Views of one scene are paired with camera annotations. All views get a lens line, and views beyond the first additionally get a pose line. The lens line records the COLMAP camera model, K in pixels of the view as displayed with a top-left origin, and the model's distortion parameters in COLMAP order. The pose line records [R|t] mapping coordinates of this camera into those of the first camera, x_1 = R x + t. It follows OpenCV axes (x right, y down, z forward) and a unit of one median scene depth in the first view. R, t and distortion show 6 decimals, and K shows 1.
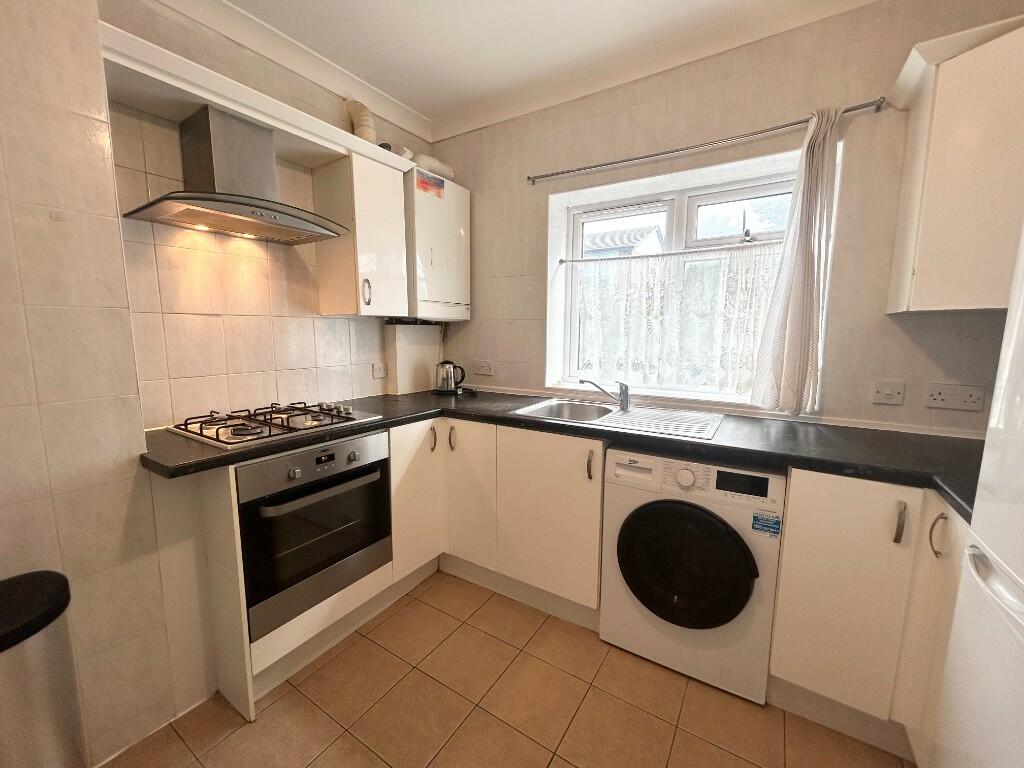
lens RADIAL K [[409.9, 0, 512.9], [0, 409.9, 384.8], [0, 0, 1]] dist [-0.000928, 0.000525]
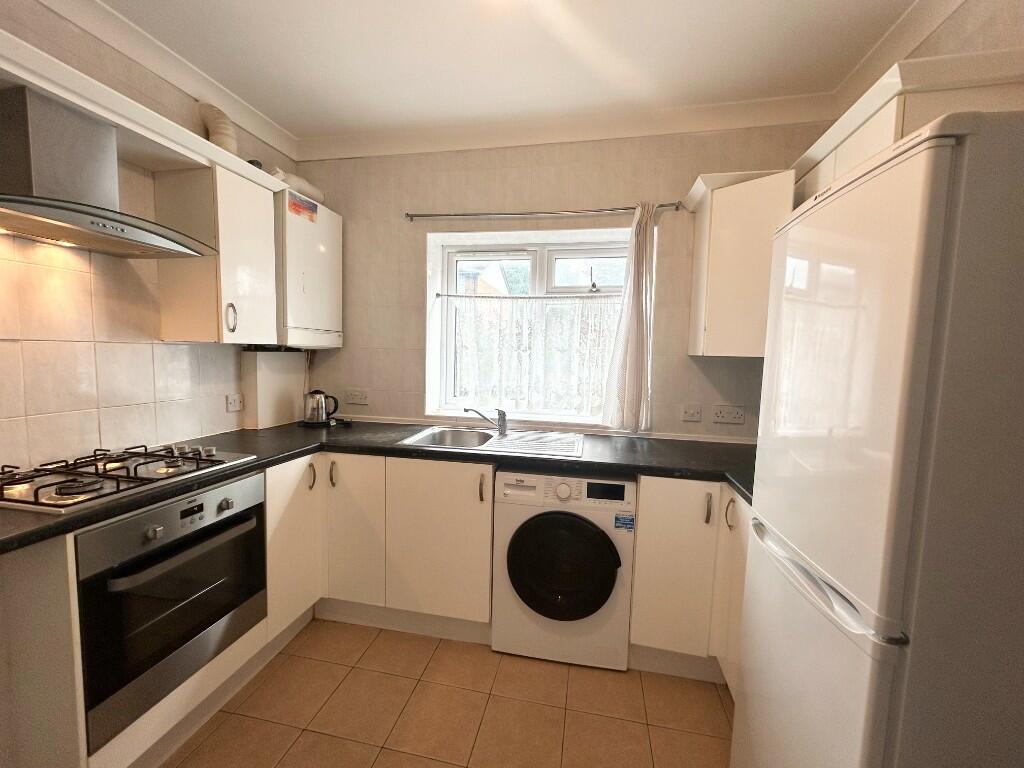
lens RADIAL K [[409.9, 0, 511.7], [0, 409.9, 385.3], [0, 0, 1]] dist [-0.000928, 0.000525]
pose [[0.933829, -0.009936, 0.357582, -0.114958], [0.026860, 0.998740, -0.042394, -0.026467], [-0.356710, 0.049193, 0.932919, -0.055076]]
